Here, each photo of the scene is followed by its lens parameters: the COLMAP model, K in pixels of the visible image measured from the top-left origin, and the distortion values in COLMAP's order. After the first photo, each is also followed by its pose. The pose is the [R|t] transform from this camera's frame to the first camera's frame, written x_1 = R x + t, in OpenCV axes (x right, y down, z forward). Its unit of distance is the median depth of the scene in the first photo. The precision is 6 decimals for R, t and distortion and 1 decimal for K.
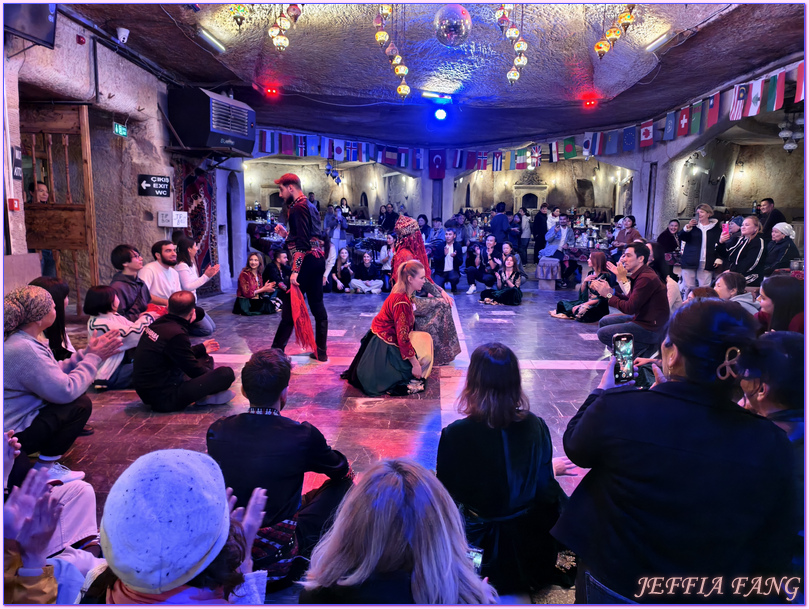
lens RADIAL K [[537.6, 0, 404.5], [0, 537.6, 304.5], [0, 0, 1]] dist [-0.001708, 0.002495]
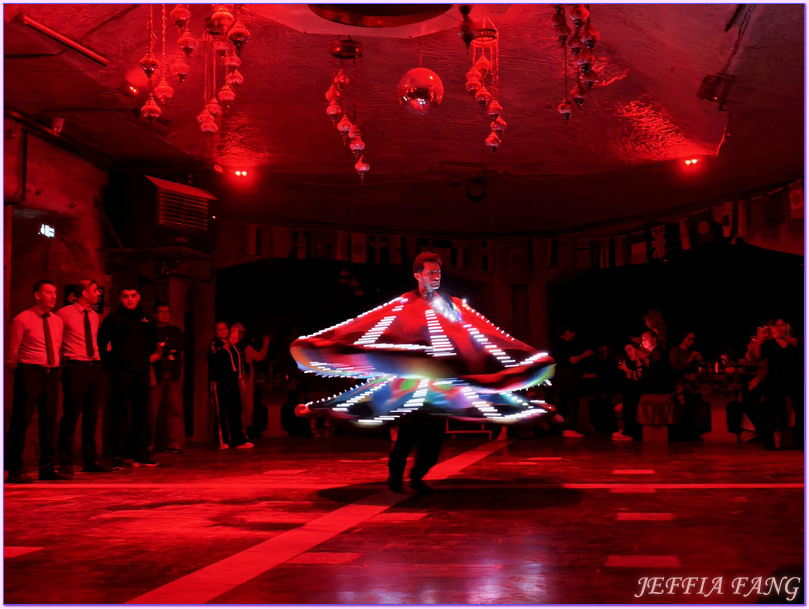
lens RADIAL K [[1083.9, 0, 404.5], [0, 1083.9, 304.5], [0, 0, 1]] dist [0.008415, 0.019562]
pose [[0.984995, -0.037965, -0.168357, 0.244163], [-0.002619, 0.972105, -0.234532, 0.147963], [0.172565, 0.231453, 0.957419, -0.401753]]
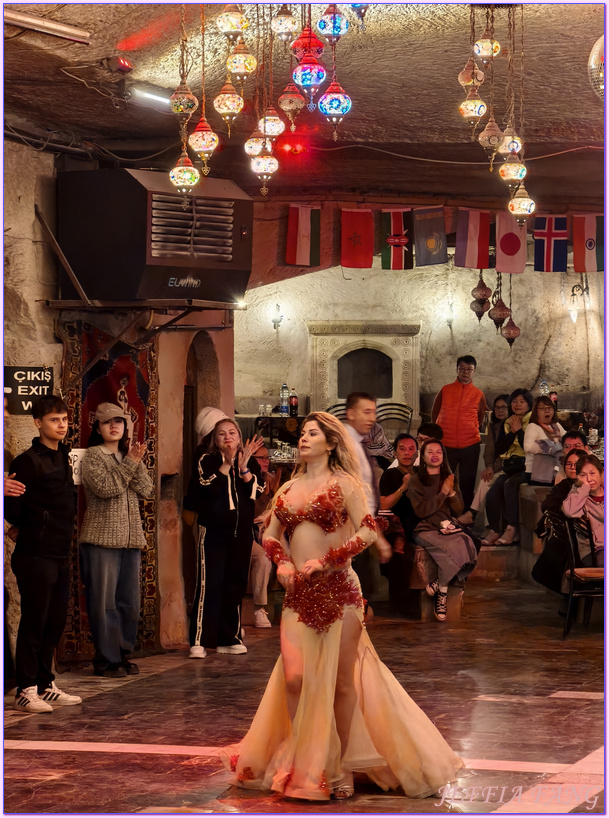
lens RADIAL K [[2646.8, 0, 304.5], [0, 2646.8, 409.0], [0, 0, 1]] dist [0.110599, 0.564784]
pose [[0.959043, -0.016611, -0.282774, 0.346553], [-0.026937, 0.988407, -0.149421, 0.103010], [0.281978, 0.150918, 0.947477, -0.925625]]
